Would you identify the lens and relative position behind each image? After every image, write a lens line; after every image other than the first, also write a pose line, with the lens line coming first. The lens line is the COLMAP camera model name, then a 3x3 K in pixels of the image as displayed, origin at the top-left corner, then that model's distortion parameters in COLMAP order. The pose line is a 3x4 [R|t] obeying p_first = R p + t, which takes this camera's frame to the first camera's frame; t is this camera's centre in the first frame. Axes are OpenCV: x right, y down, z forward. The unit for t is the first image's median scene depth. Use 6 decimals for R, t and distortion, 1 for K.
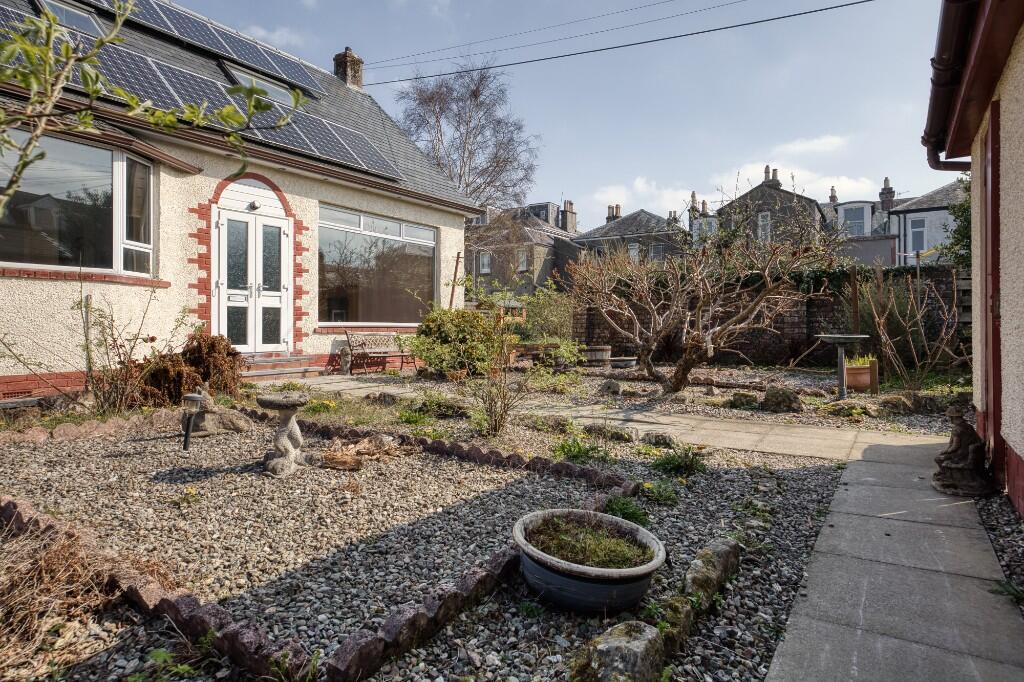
lens RADIAL K [[593.9, 0, 512.9], [0, 593.9, 336.2], [0, 0, 1]] dist [0.001412, 0.000124]
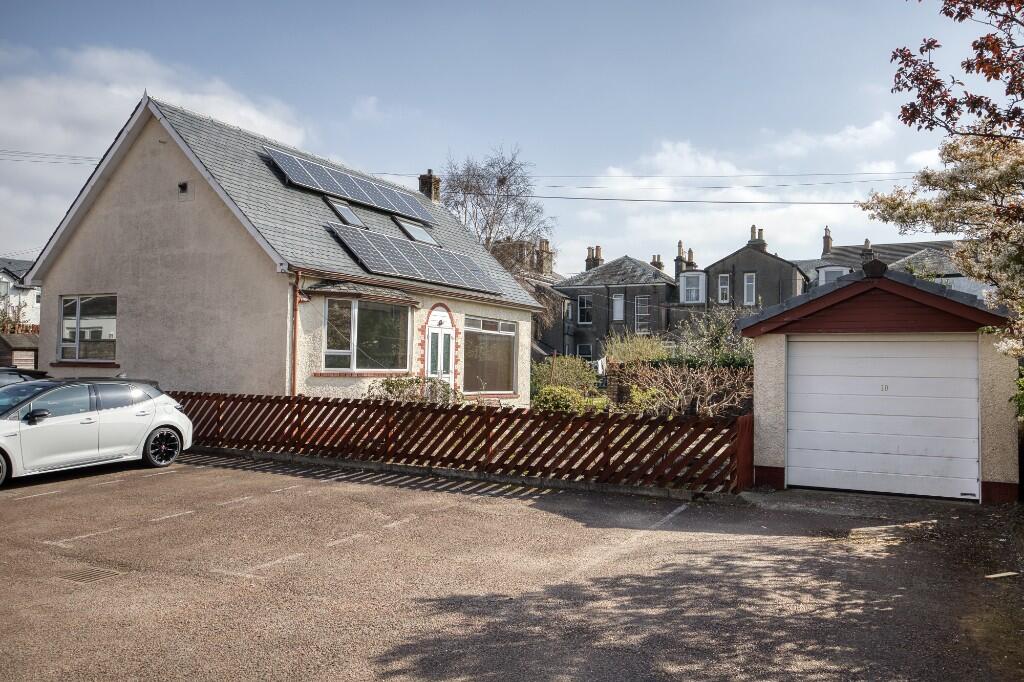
lens RADIAL K [[826.7, 0, 511.8], [0, 826.7, 342.5], [0, 0, 1]] dist [0.008404, 0.001853]
pose [[0.993661, 0.022229, 0.110195, -0.419148], [-0.017182, 0.998769, -0.046541, -0.052696], [-0.111094, 0.044353, 0.992820, -1.101790]]
